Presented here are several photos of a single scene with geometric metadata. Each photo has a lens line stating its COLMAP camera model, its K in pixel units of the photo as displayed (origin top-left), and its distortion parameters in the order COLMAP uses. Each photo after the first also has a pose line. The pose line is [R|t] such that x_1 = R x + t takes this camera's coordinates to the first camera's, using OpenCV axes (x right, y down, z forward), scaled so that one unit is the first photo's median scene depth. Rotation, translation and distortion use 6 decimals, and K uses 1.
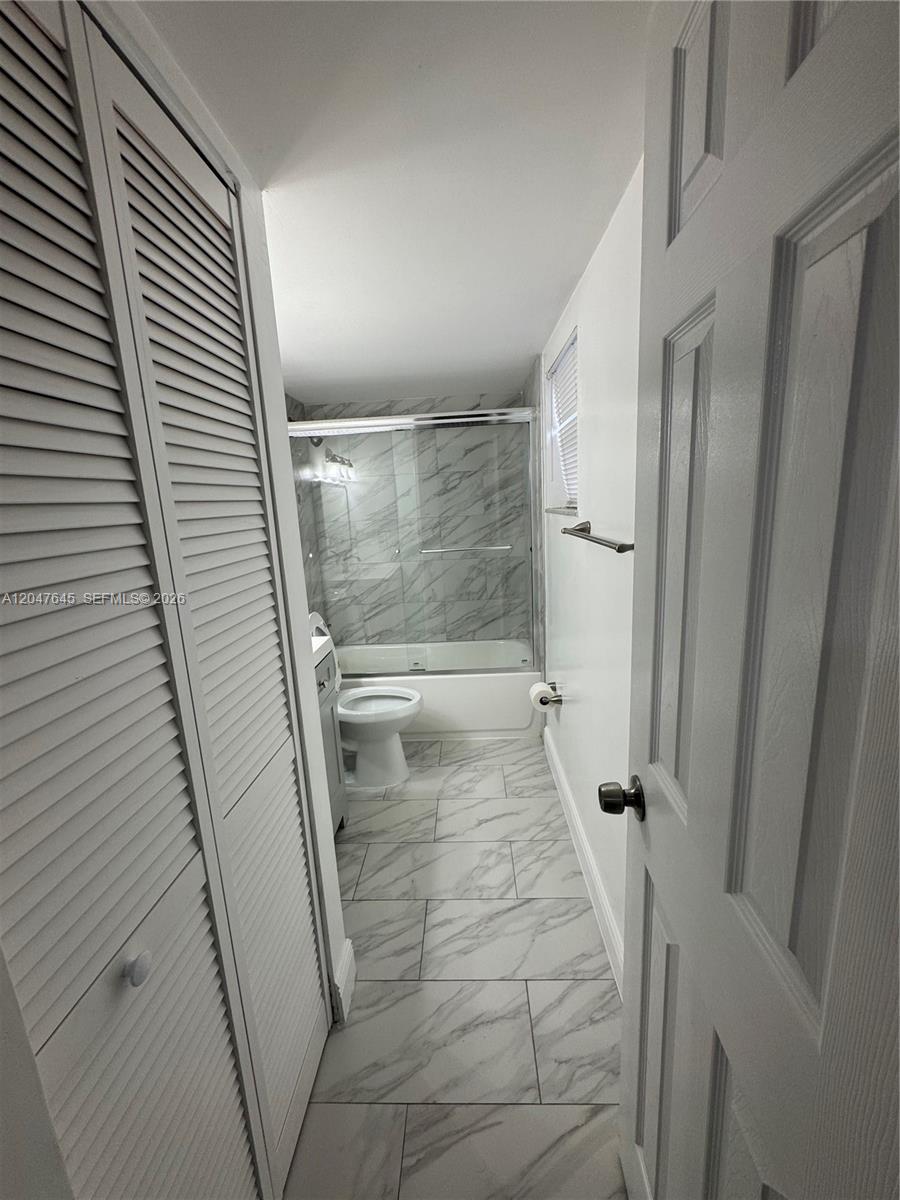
lens RADIAL K [[479.5, 0, 452.1], [0, 479.5, 595.2], [0, 0, 1]] dist [-0.005313, 0.001268]
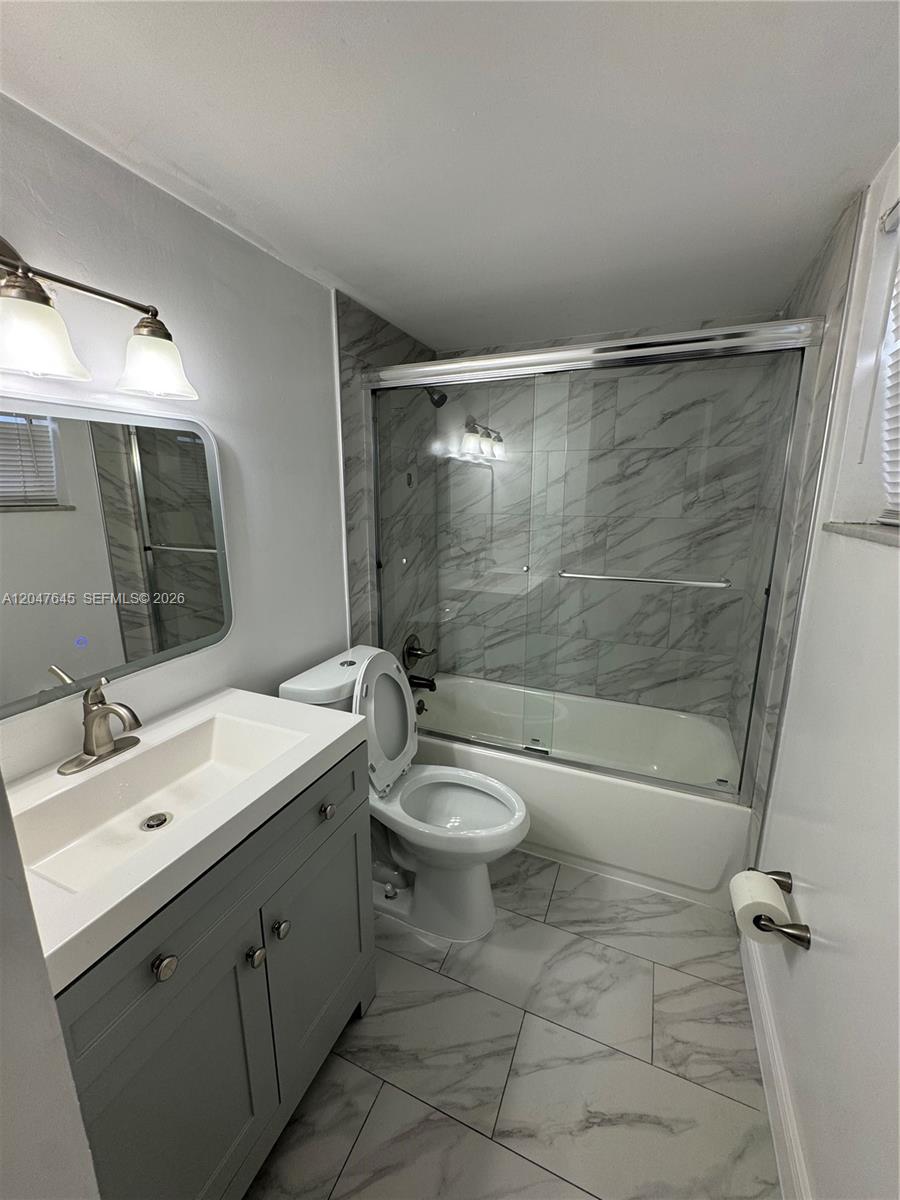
lens RADIAL K [[479.5, 0, 453.6], [0, 479.5, 595.8], [0, 0, 1]] dist [-0.005313, 0.001268]
pose [[0.931509, 0.128835, -0.340137, 0.015564], [-0.118396, 0.991637, 0.051363, -0.063077], [0.343910, -0.007574, 0.938972, 0.302455]]
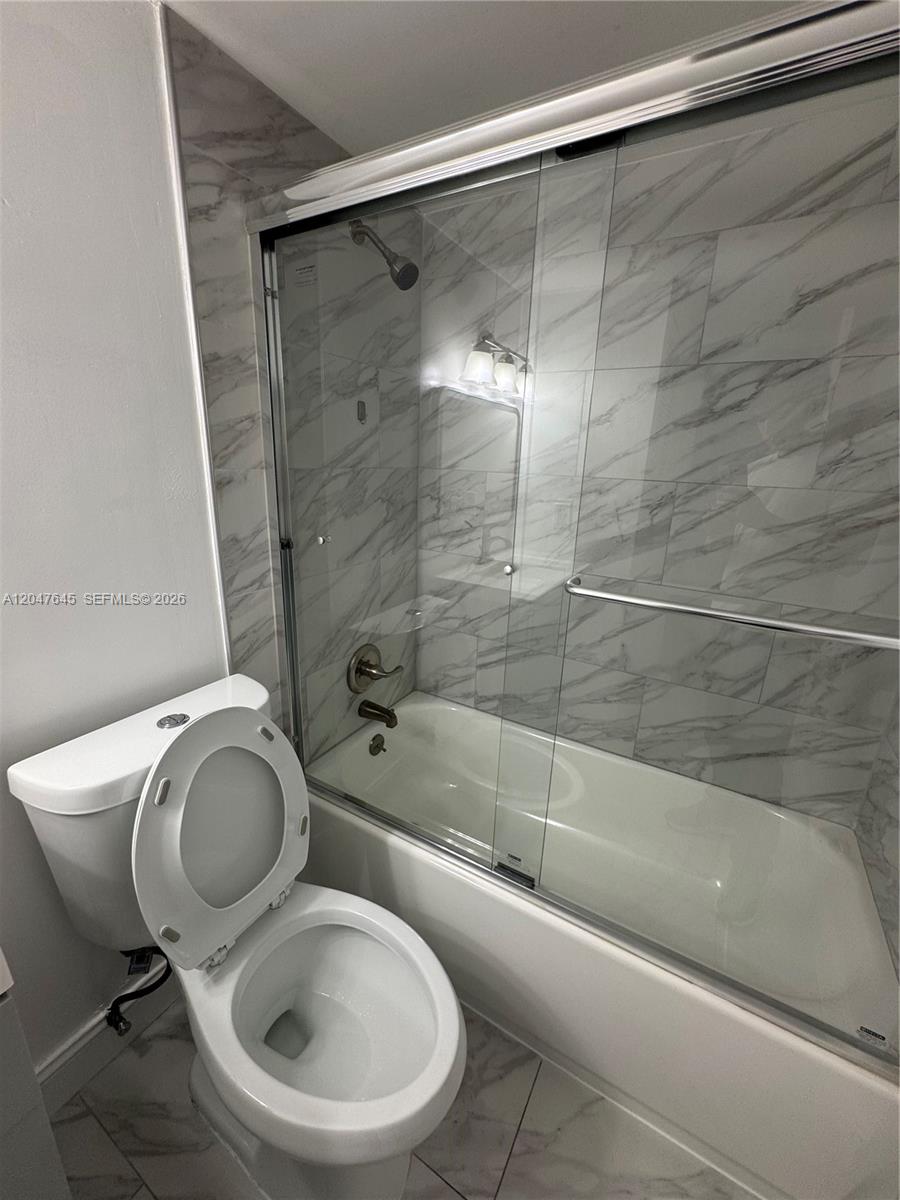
lens RADIAL K [[479.5, 0, 453.6], [0, 479.5, 594.9], [0, 0, 1]] dist [-0.005313, 0.001268]
pose [[0.877945, 0.211312, -0.429605, 0.002355], [-0.170577, 0.976500, 0.131723, -0.091898], [0.447344, -0.042365, 0.893358, 0.556834]]
